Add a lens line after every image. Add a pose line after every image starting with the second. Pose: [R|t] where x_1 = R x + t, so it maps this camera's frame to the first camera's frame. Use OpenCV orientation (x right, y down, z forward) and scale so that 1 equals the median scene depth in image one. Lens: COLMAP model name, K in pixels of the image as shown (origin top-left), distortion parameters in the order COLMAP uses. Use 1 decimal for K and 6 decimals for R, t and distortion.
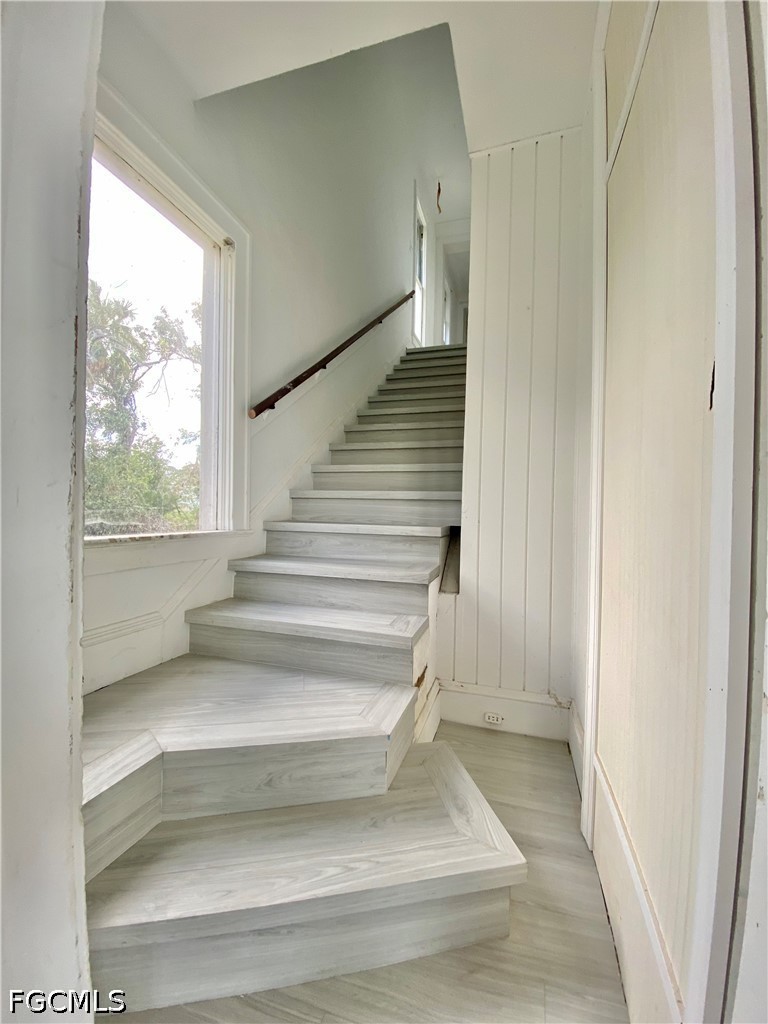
lens RADIAL K [[419.0, 0, 384.6], [0, 419.0, 520.1], [0, 0, 1]] dist [0.004307, -0.007329]
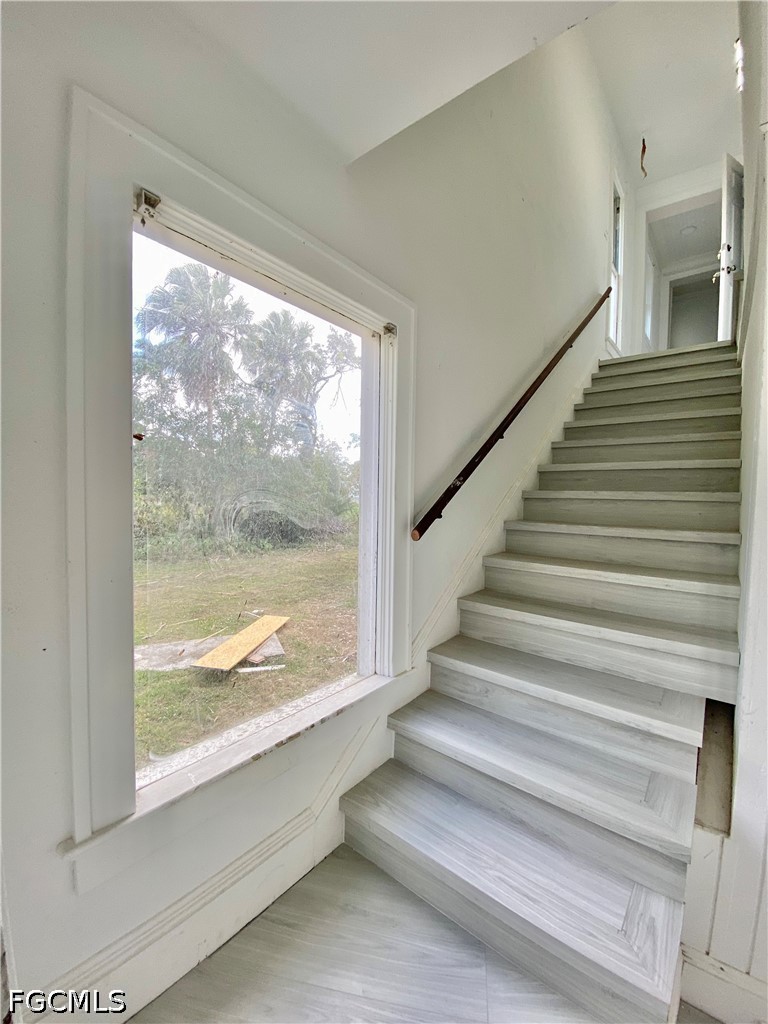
lens RADIAL K [[419.0, 0, 379.3], [0, 419.0, 509.6], [0, 0, 1]] dist [0.004307, -0.007329]
pose [[0.924937, 0.005063, -0.380086, -0.032703], [-0.000946, 0.999939, 0.011017, -0.142515], [0.380118, -0.009831, 0.924886, 0.099727]]
